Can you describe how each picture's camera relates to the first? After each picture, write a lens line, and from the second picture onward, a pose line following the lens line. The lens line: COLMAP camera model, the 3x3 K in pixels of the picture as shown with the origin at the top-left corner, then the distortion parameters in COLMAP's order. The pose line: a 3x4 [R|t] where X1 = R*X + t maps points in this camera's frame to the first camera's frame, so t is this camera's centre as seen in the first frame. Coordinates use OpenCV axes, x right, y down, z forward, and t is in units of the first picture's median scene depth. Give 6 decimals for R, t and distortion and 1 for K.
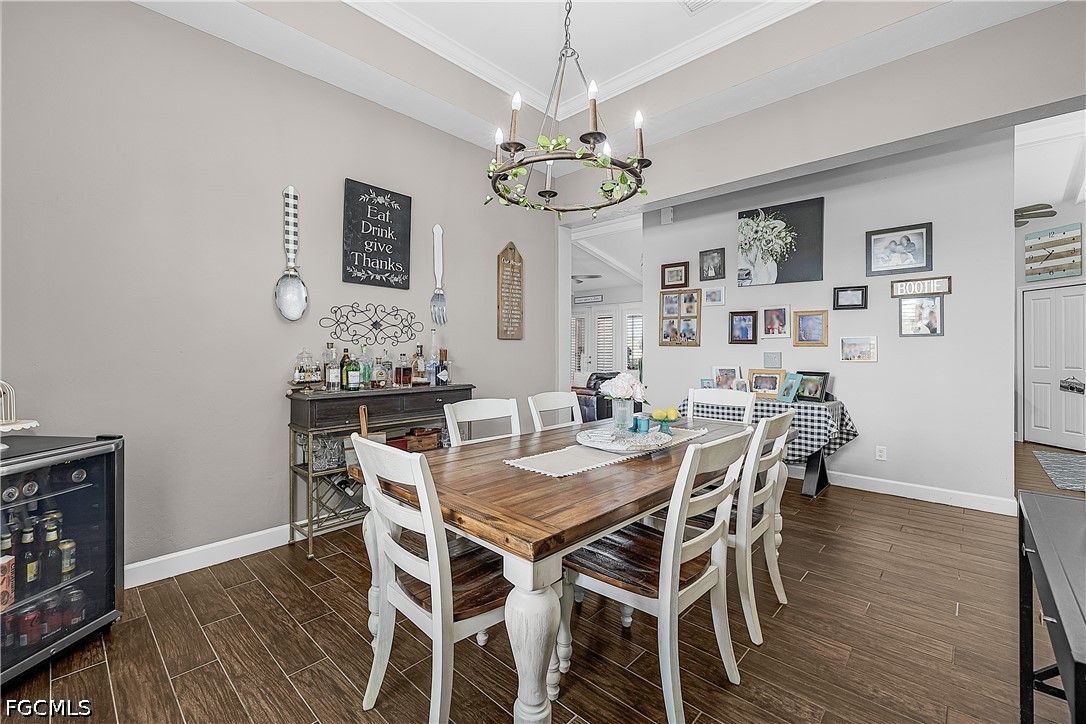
lens RADIAL K [[464.6, 0, 541.5], [0, 464.6, 354.5], [0, 0, 1]] dist [-0.000712, -0.000237]
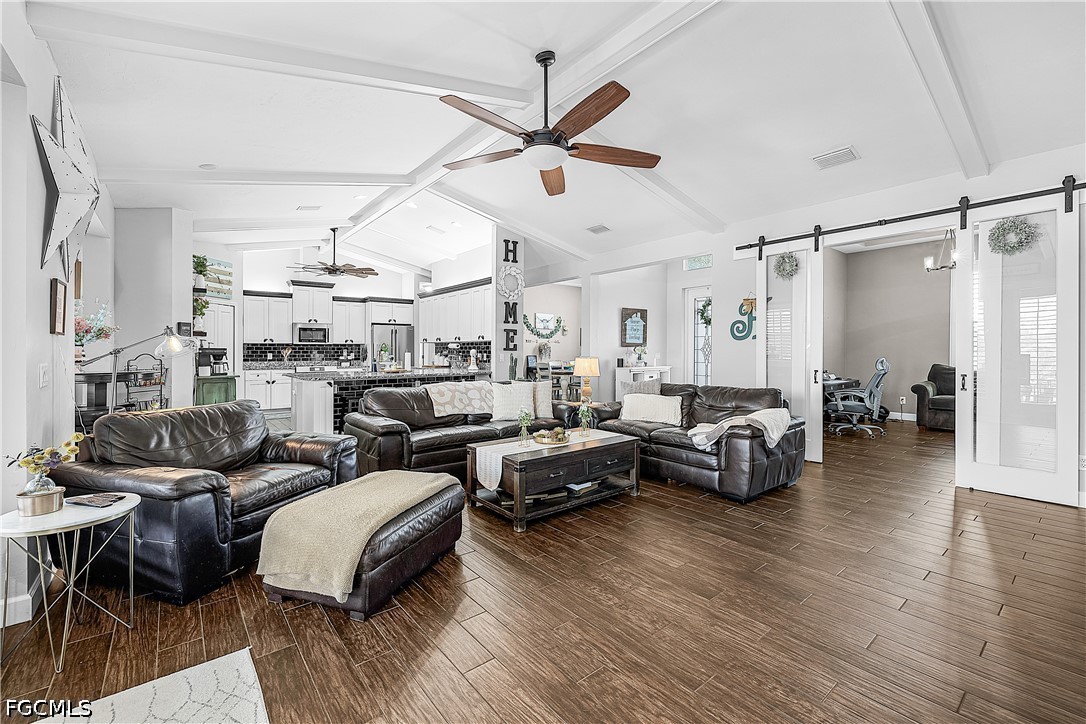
lens RADIAL K [[459.0, 0, 542.5], [0, 459.0, 356.2], [0, 0, 1]] dist [0.002299, 0.000218]
pose [[-0.990684, 0.000165, 0.136182, -0.030545], [0.003407, 0.999716, 0.023573, -0.033547], [-0.136140, 0.023817, -0.990403, 3.631024]]
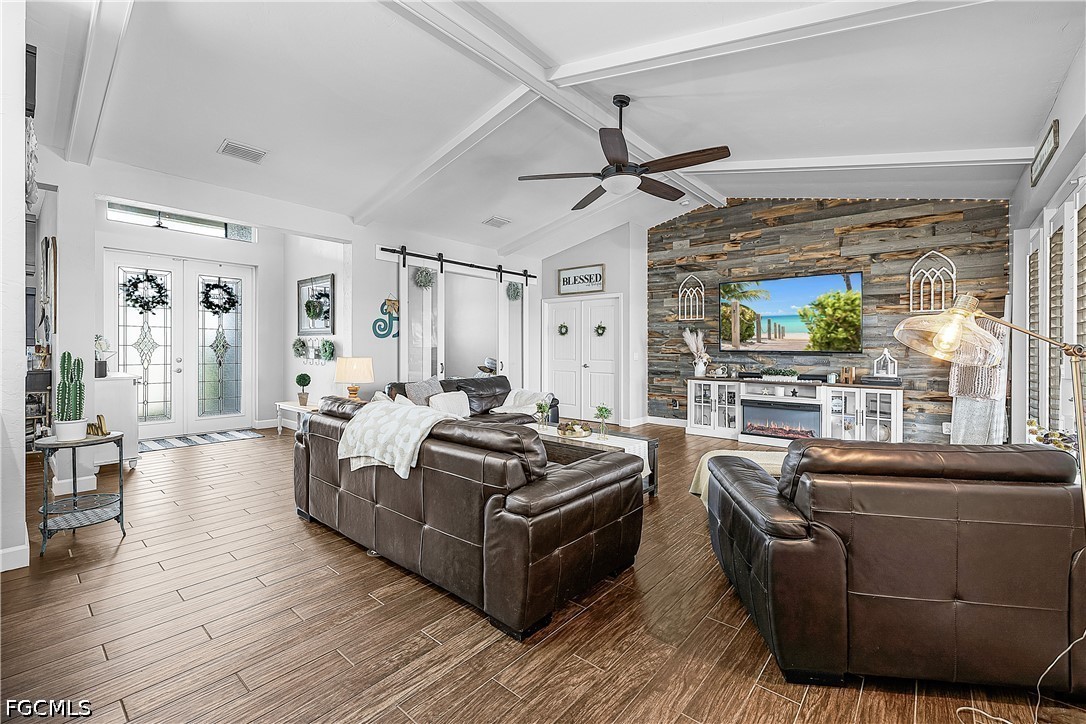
lens RADIAL K [[463.4, 0, 549.4], [0, 463.4, 352.1], [0, 0, 1]] dist [0.000590, 0.000086]
pose [[0.057176, 0.007927, -0.998333, 1.208501], [-0.015660, 0.999853, 0.007042, -0.020115], [0.998241, 0.015232, 0.057292, 2.457238]]
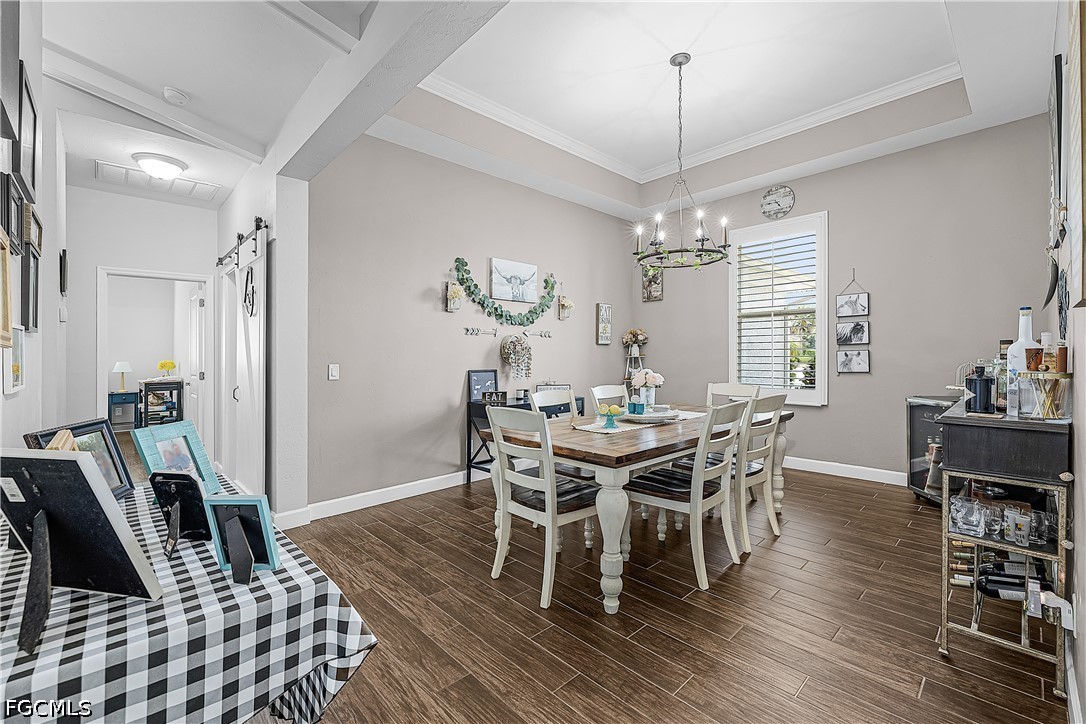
lens RADIAL K [[463.4, 0, 549.4], [0, 463.4, 352.1], [0, 0, 1]] dist [0.000590, 0.000086]
pose [[-0.998868, 0.010984, 0.046287, 0.261483], [0.011262, 0.999920, 0.005765, -0.014523], [-0.046220, 0.006280, -0.998912, 1.558767]]
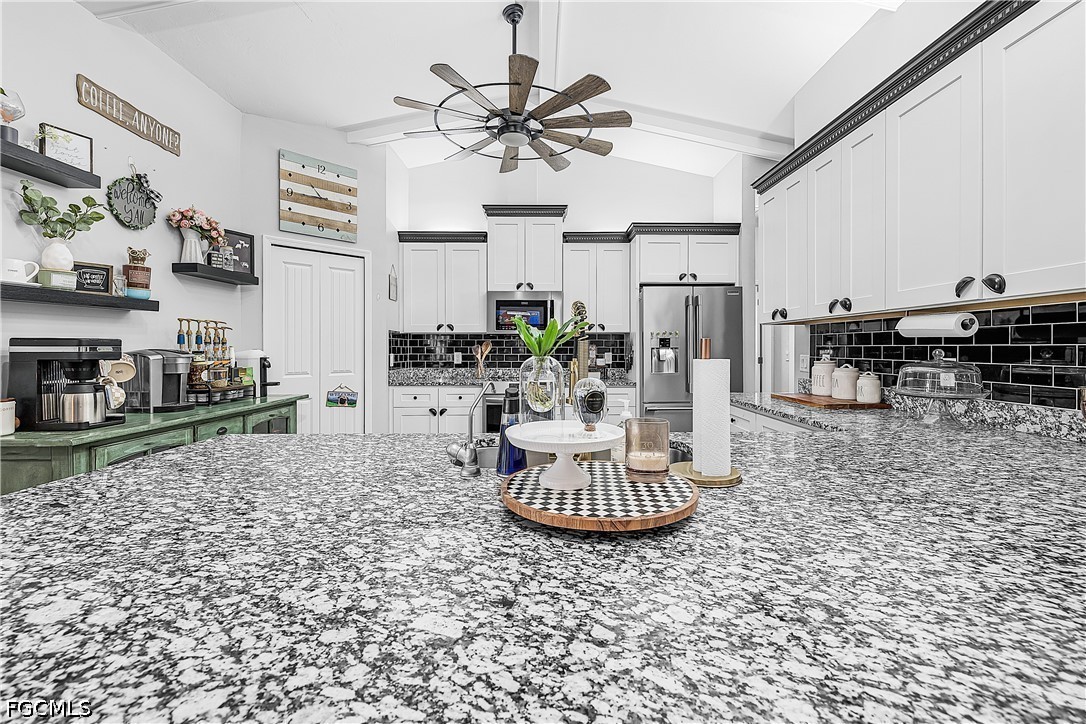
lens RADIAL K [[466.7, 0, 550.5], [0, 466.7, 348.0], [0, 0, 1]] dist [0.000986, 0.000308]
pose [[-0.699097, 0.000903, 0.715027, 0.668707], [0.009241, 0.999927, 0.007772, -0.015847], [-0.714968, 0.012041, -0.699054, 2.025732]]
